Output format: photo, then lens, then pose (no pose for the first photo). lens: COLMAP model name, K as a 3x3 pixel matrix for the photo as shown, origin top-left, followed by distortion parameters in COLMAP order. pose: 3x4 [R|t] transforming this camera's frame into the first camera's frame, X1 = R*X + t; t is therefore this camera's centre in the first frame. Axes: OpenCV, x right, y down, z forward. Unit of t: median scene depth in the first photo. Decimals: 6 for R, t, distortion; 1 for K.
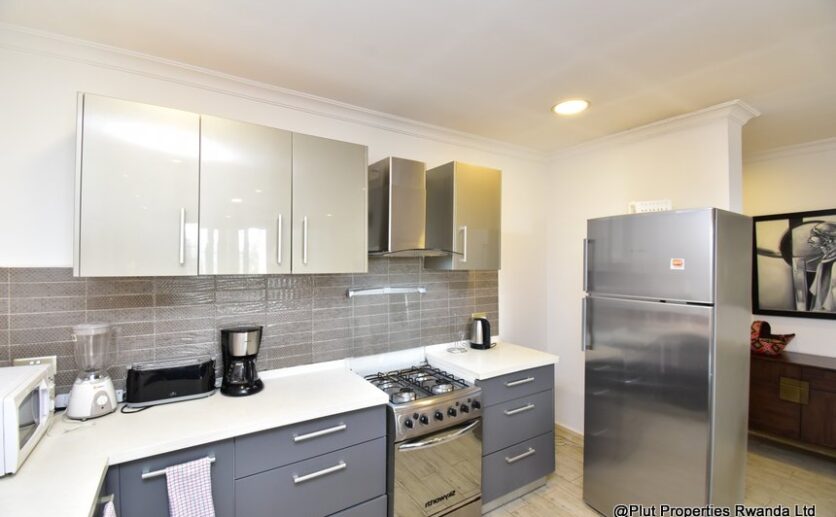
lens RADIAL K [[365.3, 0, 414.5], [0, 365.3, 259.1], [0, 0, 1]] dist [0.017038, -0.023966]
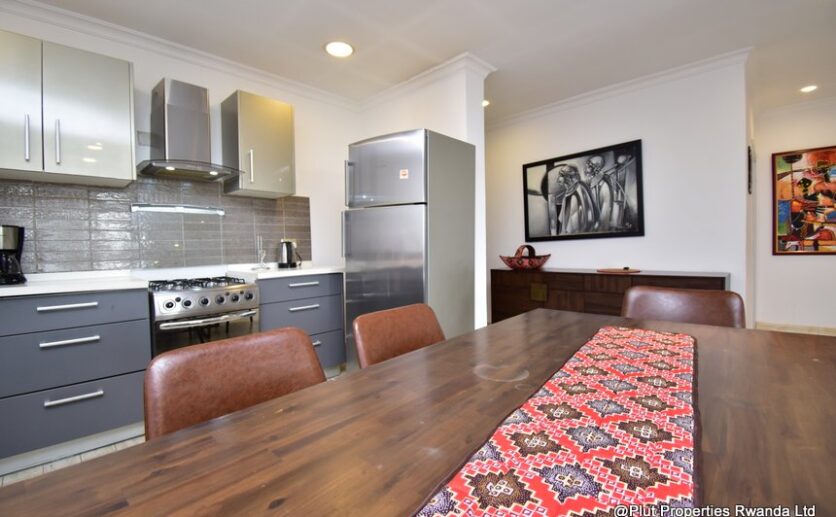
lens RADIAL K [[365.3, 0, 414.5], [0, 365.3, 259.1], [0, 0, 1]] dist [0.017038, -0.023966]
pose [[0.974667, -0.027611, 0.221949, 0.304786], [0.018957, 0.998978, 0.041027, 0.172221], [-0.222855, -0.035780, 0.974195, -0.179868]]
